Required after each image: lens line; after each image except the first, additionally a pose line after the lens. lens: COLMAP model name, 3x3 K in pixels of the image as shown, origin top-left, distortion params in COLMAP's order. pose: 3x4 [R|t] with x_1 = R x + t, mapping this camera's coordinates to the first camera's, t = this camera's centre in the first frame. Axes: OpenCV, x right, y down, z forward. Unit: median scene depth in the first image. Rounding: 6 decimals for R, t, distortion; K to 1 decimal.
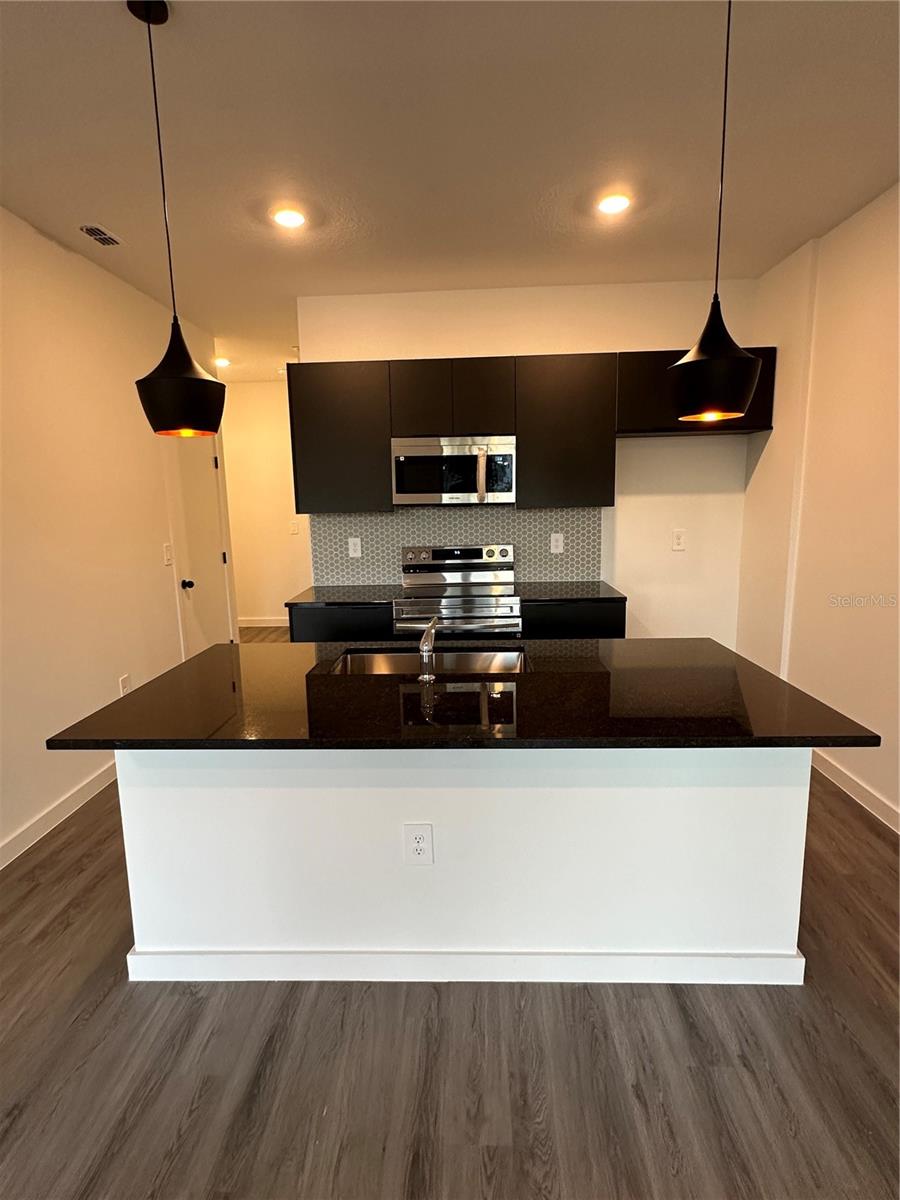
lens RADIAL K [[601.4, 0, 450.0], [0, 601.4, 598.8], [0, 0, 1]] dist [-0.005334, 0.000543]
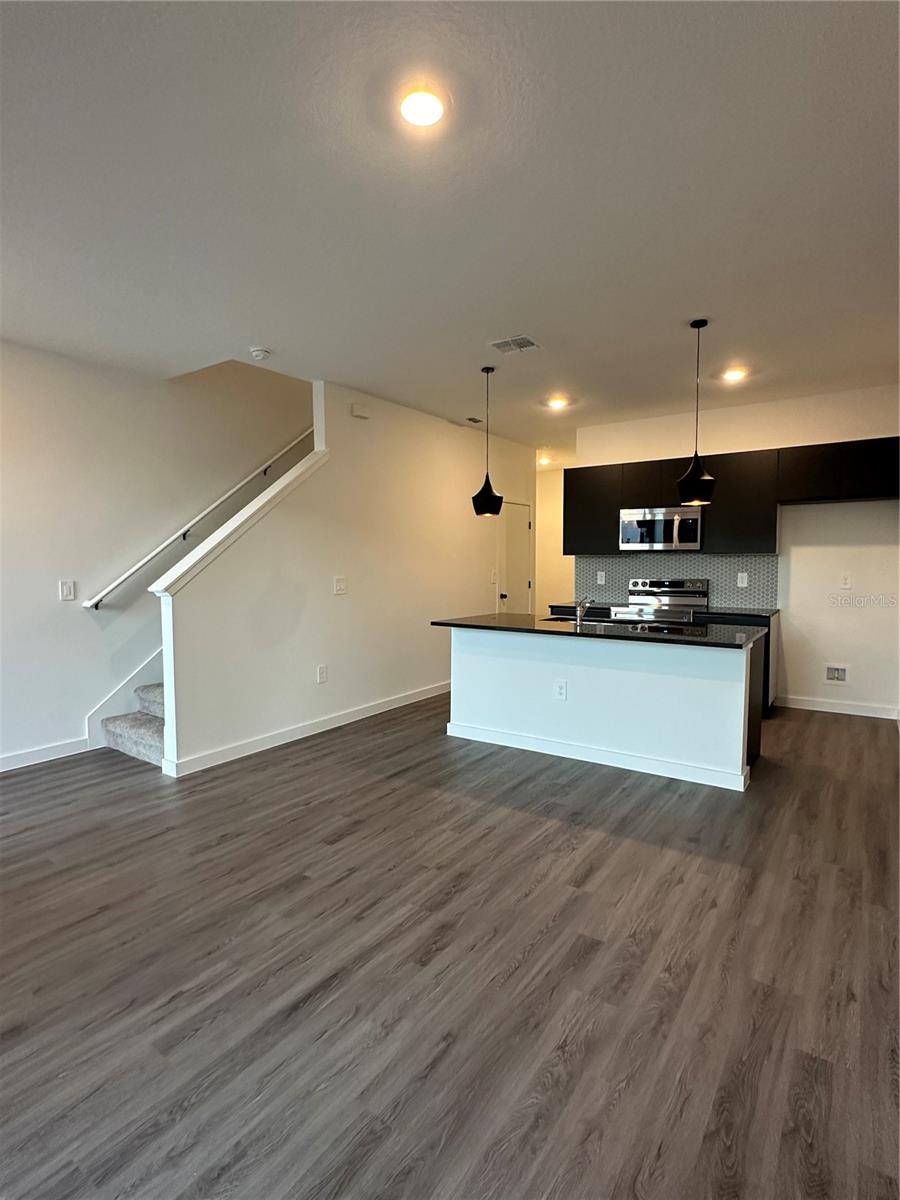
lens RADIAL K [[601.4, 0, 444.7], [0, 601.4, 596.9], [0, 0, 1]] dist [-0.005334, 0.000543]
pose [[0.839694, 0.054189, -0.540349, 0.391879], [-0.108651, 0.991655, -0.069393, 0.131036], [0.532079, 0.116979, 0.838575, -0.587970]]
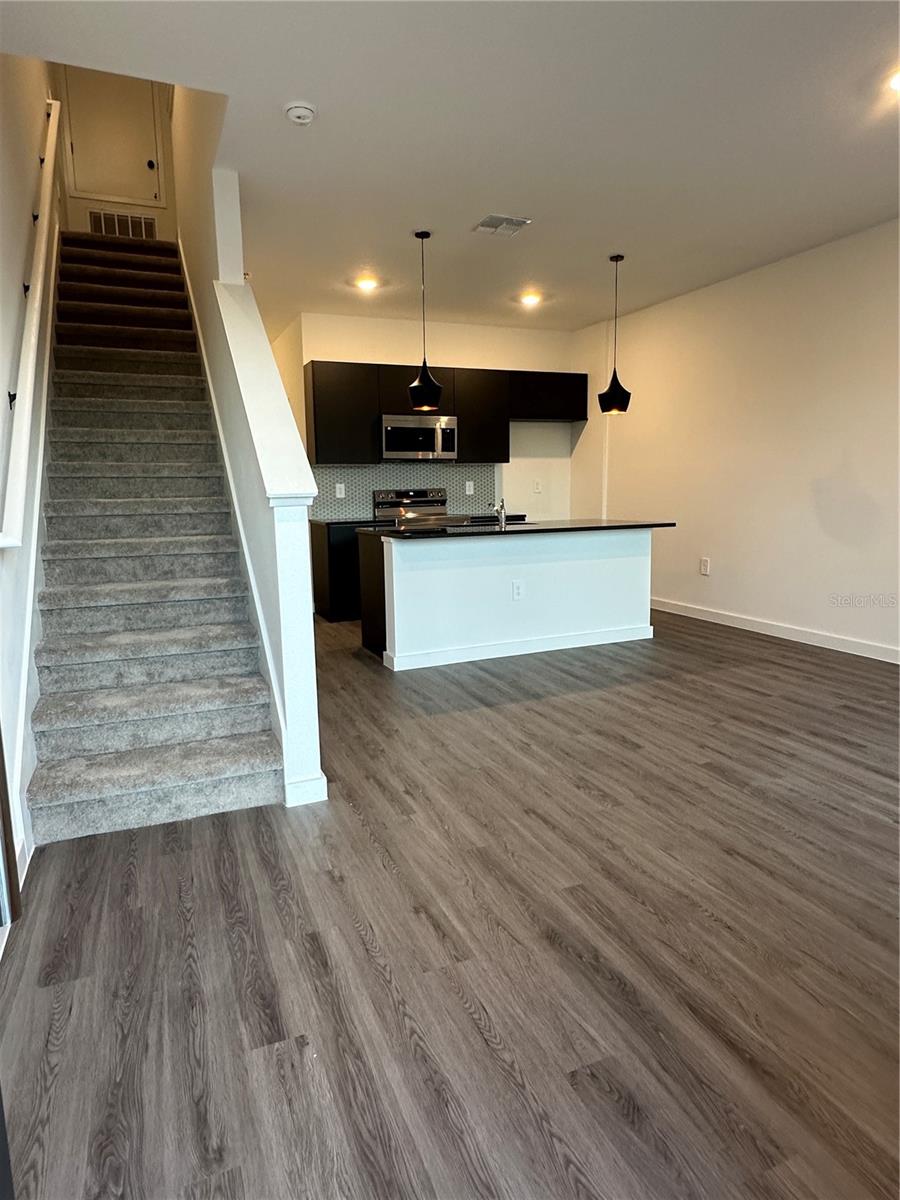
lens RADIAL K [[711.2, 0, 451.6], [0, 711.2, 594.7], [0, 0, 1]] dist [-0.003108, -0.000525]
pose [[0.905177, -0.059441, 0.420859, -0.717515], [0.069018, 0.997587, -0.007545, 0.211703], [-0.419395, 0.035877, 0.907095, -0.688269]]
